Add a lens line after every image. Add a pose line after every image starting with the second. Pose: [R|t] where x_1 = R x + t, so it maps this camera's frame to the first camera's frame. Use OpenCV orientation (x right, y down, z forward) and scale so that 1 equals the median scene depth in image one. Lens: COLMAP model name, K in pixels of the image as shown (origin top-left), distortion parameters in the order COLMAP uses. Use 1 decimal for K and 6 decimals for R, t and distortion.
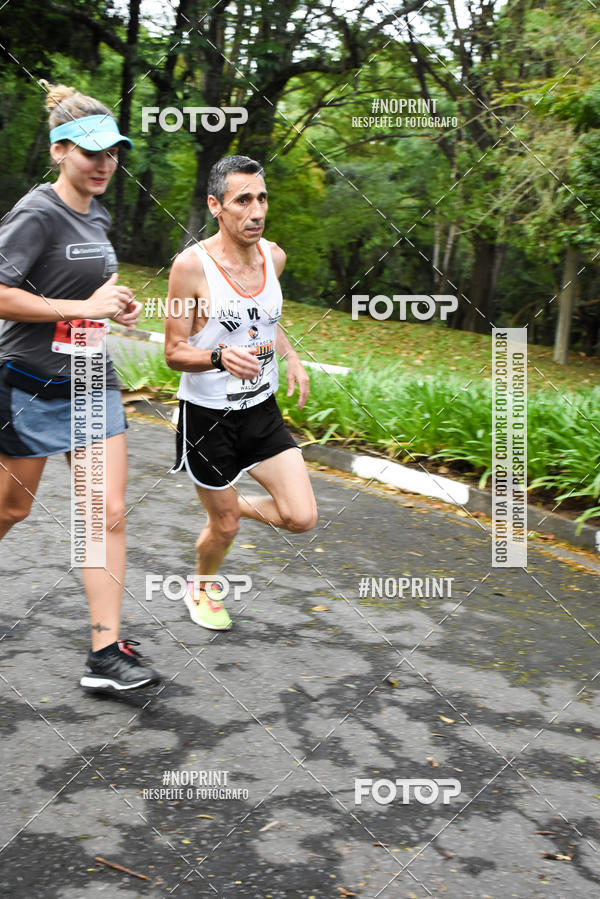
lens RADIAL K [[1127.3, 0, 303.8], [0, 1127.3, 456.4], [0, 0, 1]] dist [0.053921, 0.376693]
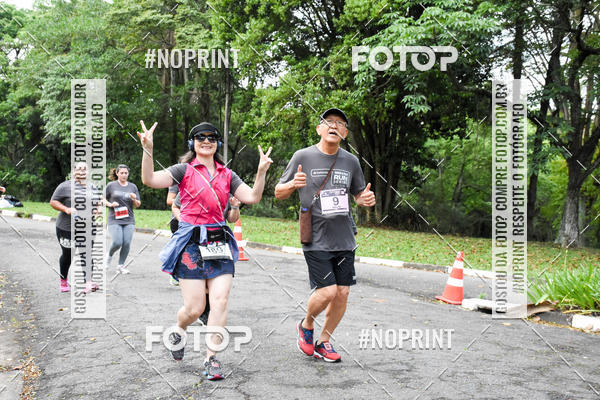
lens RADIAL K [[733.7, 0, 298.3], [0, 733.7, 203.0], [0, 0, 1]] dist [0.022090, 0.439477]
pose [[0.897153, -0.123099, -0.424221, -0.019299], [0.014915, 0.968278, -0.249428, 0.054795], [0.441468, 0.217448, 0.870530, 0.081550]]
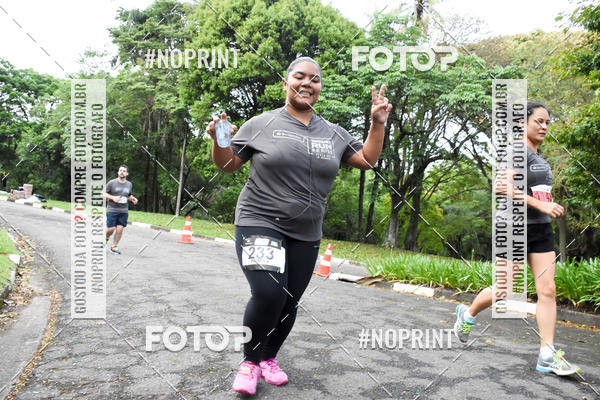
lens RADIAL K [[468.6, 0, 296.5], [0, 468.6, 201.0], [0, 0, 1]] dist [-0.149921, 0.104057]
pose [[0.957812, -0.074191, -0.277654, -0.040795], [-0.007531, 0.959294, -0.282309, 0.076617], [0.287297, 0.272490, 0.918264, 0.084661]]
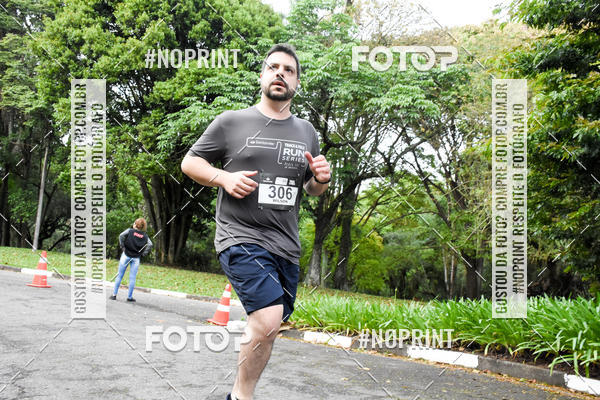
lens RADIAL K [[589.1, 0, 297.4], [0, 589.1, 201.4], [0, 0, 1]] dist [-0.056754, 0.203577]
pose [[0.988984, -0.086871, -0.119854, 0.005923], [0.044056, 0.945733, -0.321943, 0.077456], [0.141317, 0.313116, 0.939142, 0.077545]]
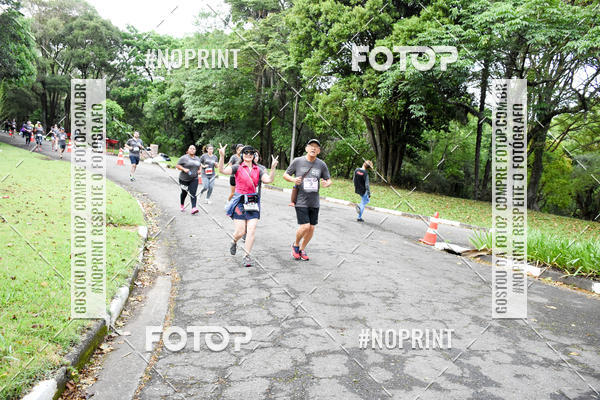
lens RADIAL K [[469.7, 0, 296.9], [0, 469.7, 202.2], [0, 0, 1]] dist [-0.152042, 0.106933]
pose [[0.860647, -0.030920, -0.508262, 0.001603], [-0.059474, 0.985219, -0.160644, 0.019565], [0.505717, 0.168486, 0.846087, 0.051529]]
